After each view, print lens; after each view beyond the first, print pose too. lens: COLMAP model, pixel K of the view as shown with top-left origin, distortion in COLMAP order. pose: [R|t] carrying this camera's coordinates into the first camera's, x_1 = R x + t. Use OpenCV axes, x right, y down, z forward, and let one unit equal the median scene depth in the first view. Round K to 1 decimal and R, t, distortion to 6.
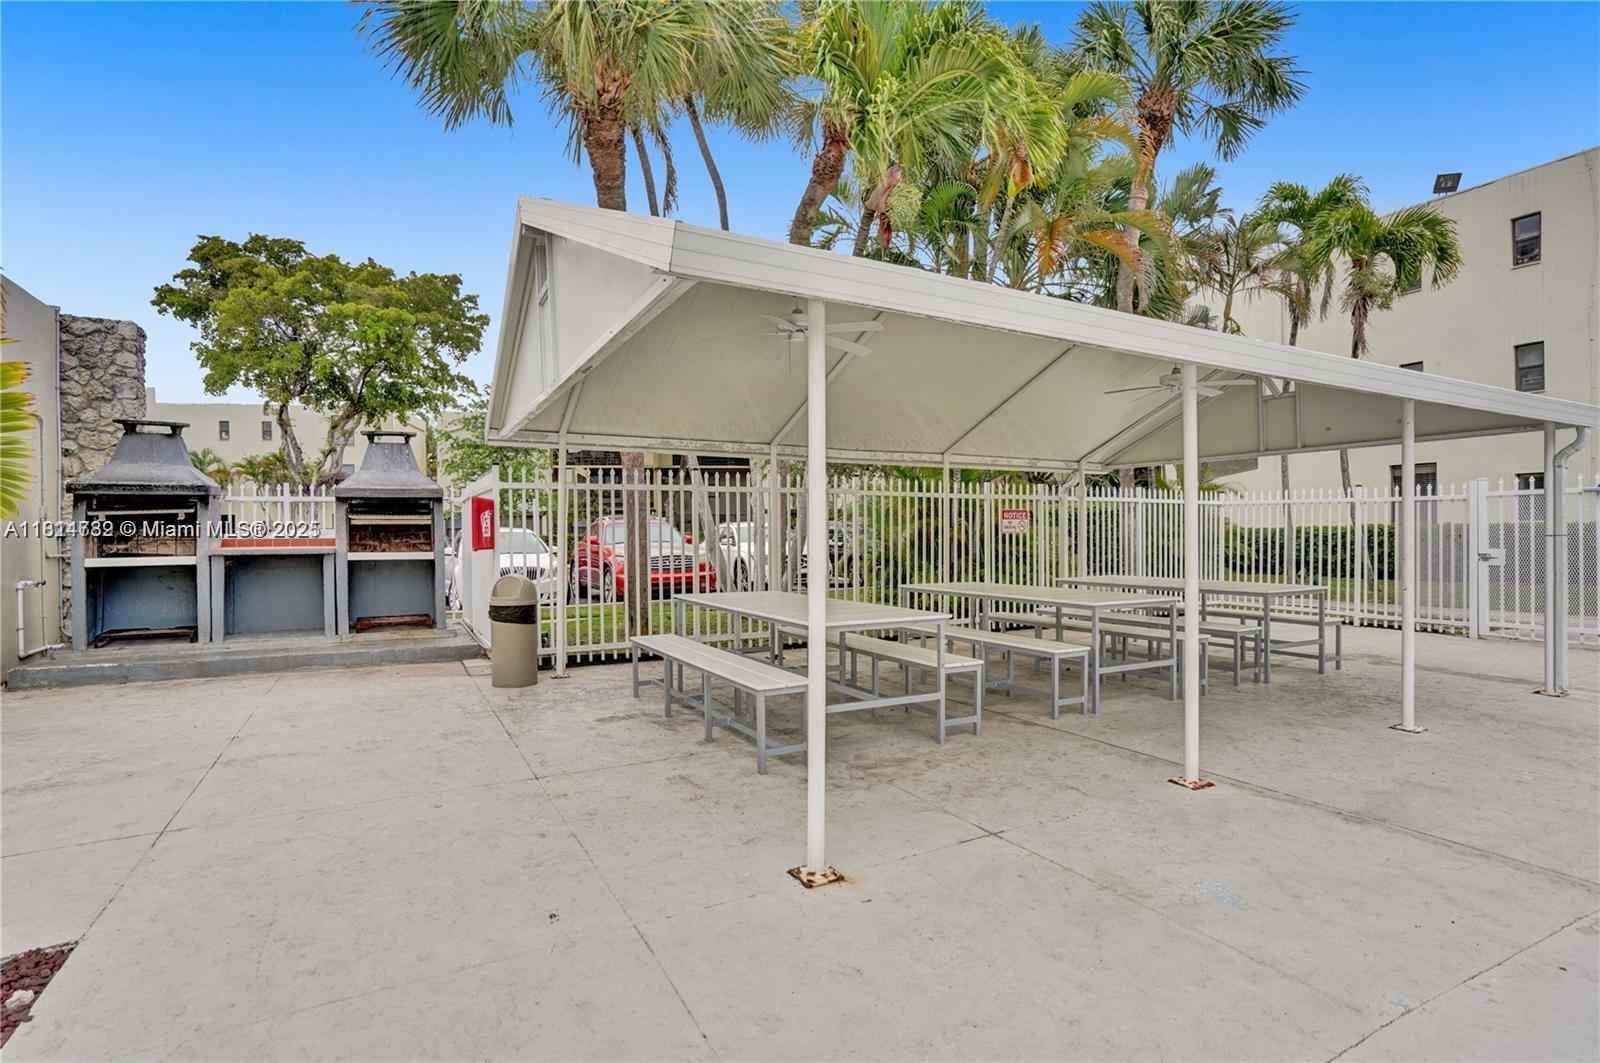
lens RADIAL K [[787.9, 0, 795.2], [0, 787.9, 534.4], [0, 0, 1]] dist [-0.049686, 0.036493]
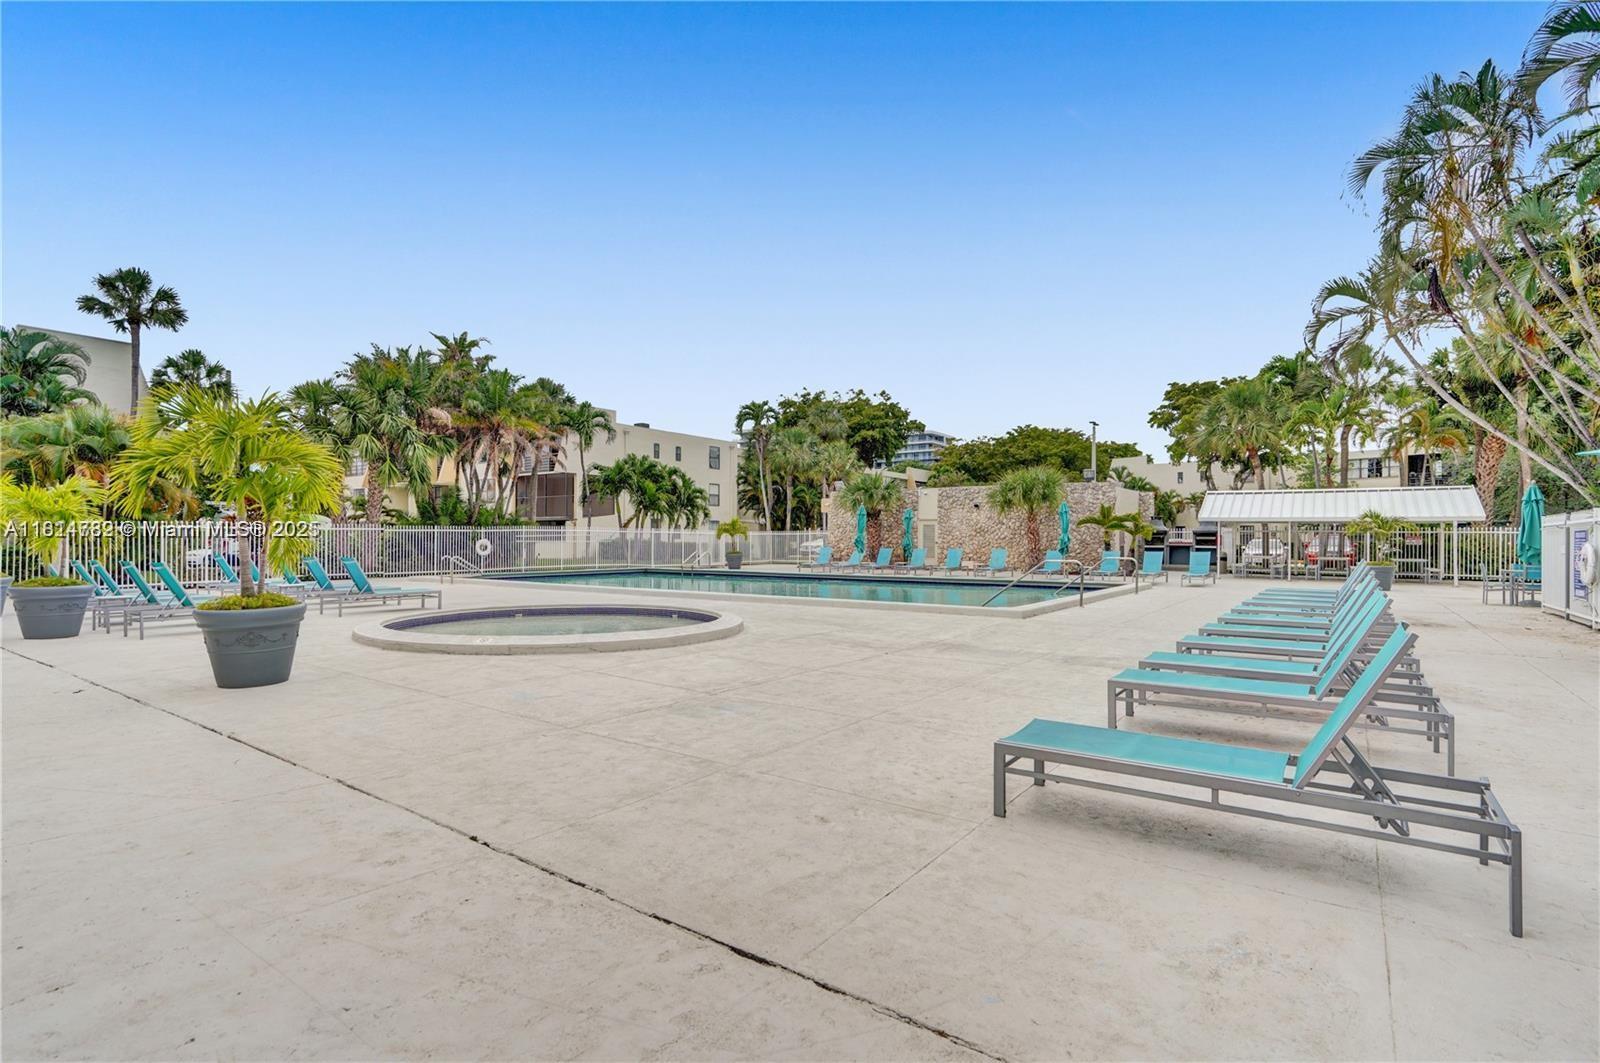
lens RADIAL K [[787.9, 0, 795.2], [0, 787.9, 534.4], [0, 0, 1]] dist [-0.049686, 0.036493]
pose [[0.451627, 0.007853, -0.892172, 0.561745], [-0.008547, 0.999953, 0.004475, -0.009813], [0.892166, 0.005604, 0.451673, -0.723251]]
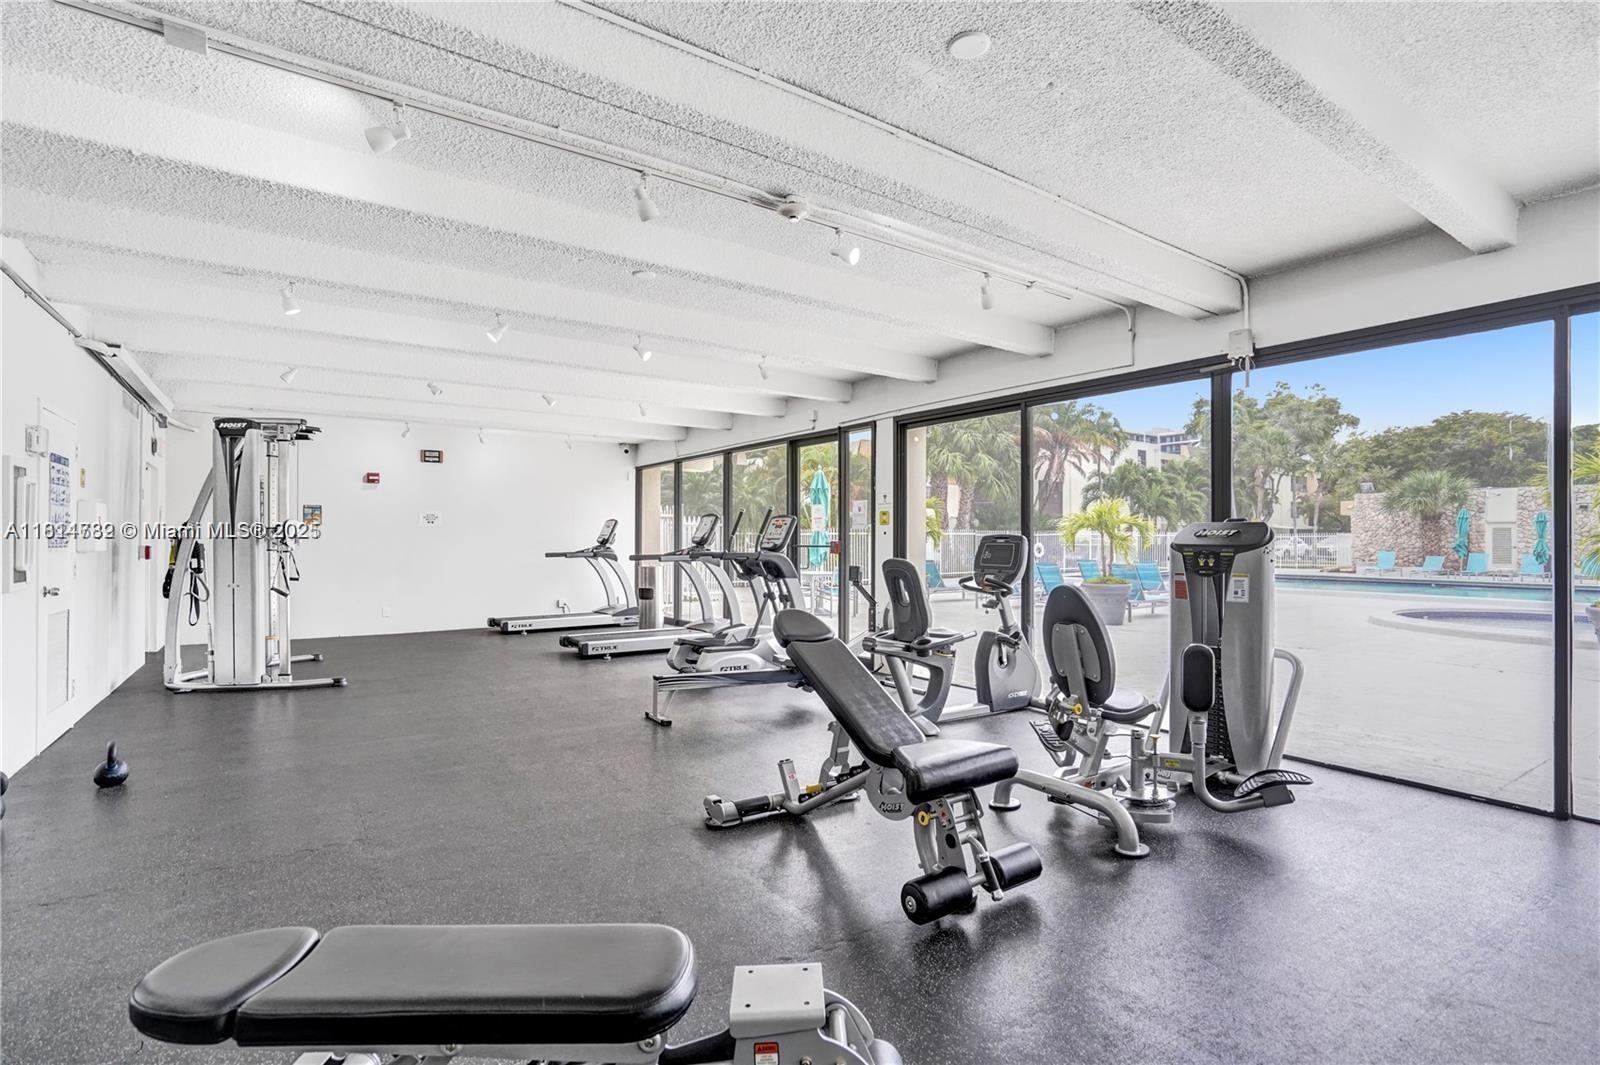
lens RADIAL K [[787.9, 0, 795.2], [0, 787.9, 535.4], [0, 0, 1]] dist [-0.049686, 0.036493]
pose [[0.117770, 0.003608, -0.993034, 0.555433], [-0.006330, 0.999976, 0.002882, -0.006987], [0.993021, 0.005947, 0.117790, -1.086830]]
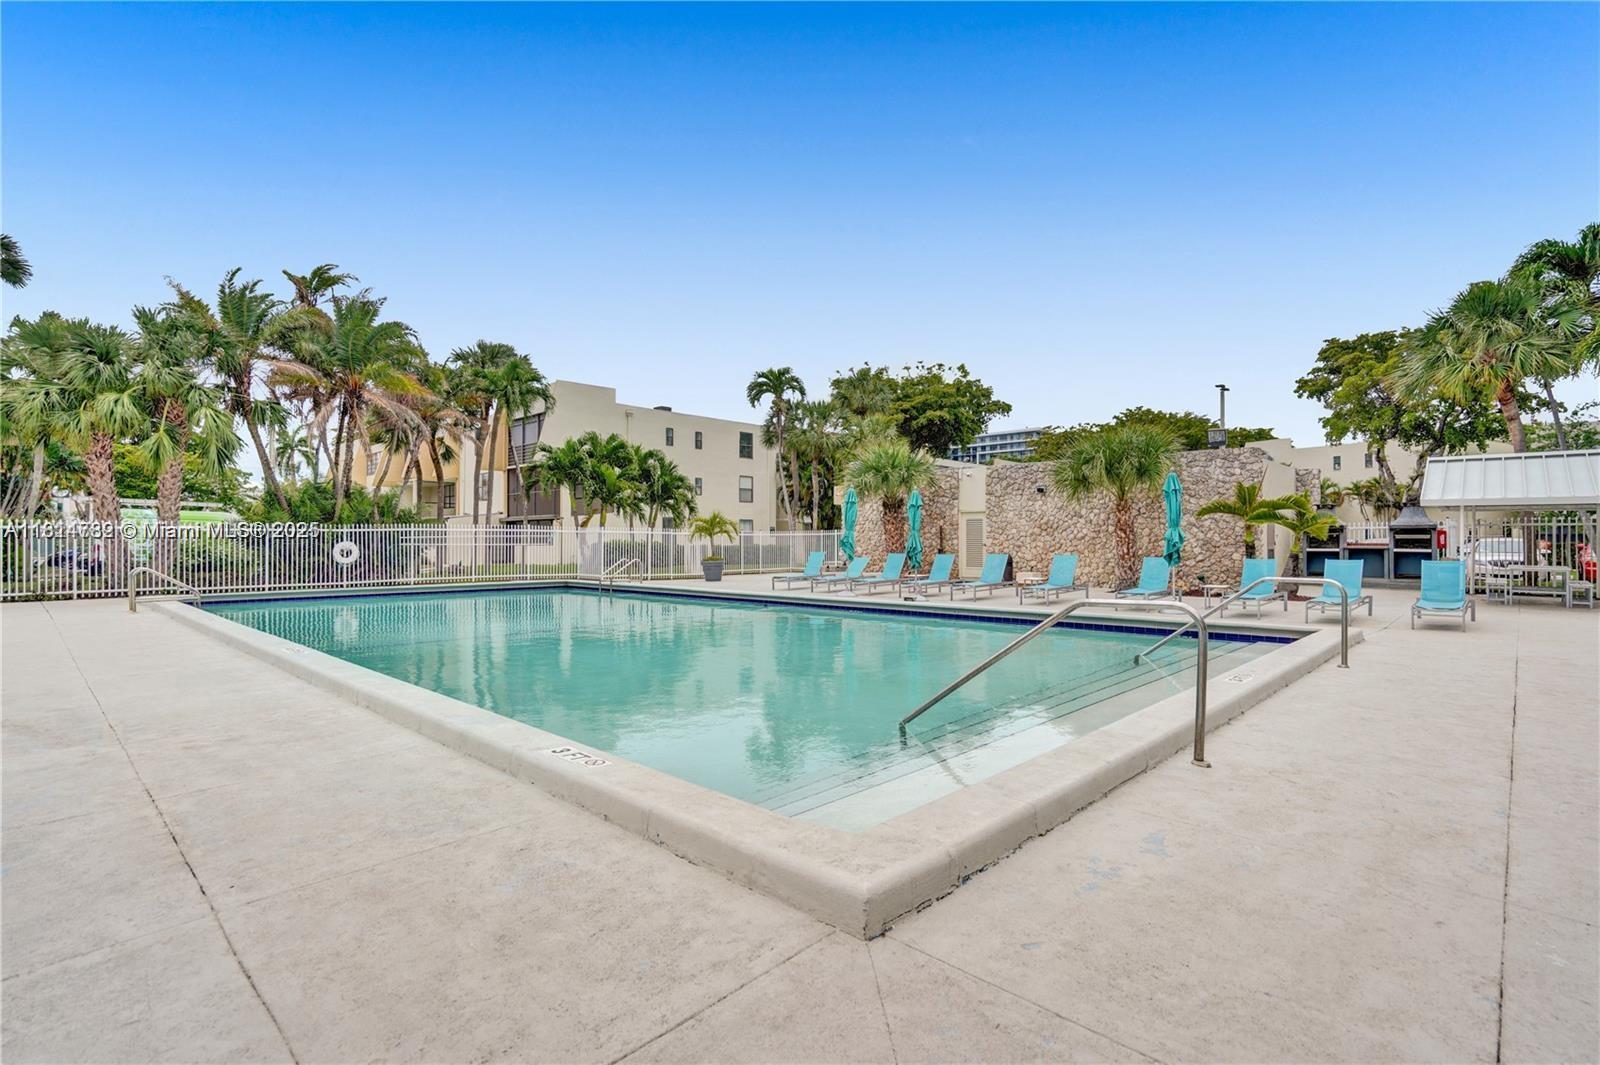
lens RADIAL K [[787.9, 0, 795.2], [0, 787.9, 535.4], [0, 0, 1]] dist [-0.049686, 0.036493]
pose [[0.326553, 0.004092, -0.945170, 0.333374], [-0.004148, 0.999987, 0.002896, -0.005755], [0.945170, 0.002975, 0.326566, -0.476553]]
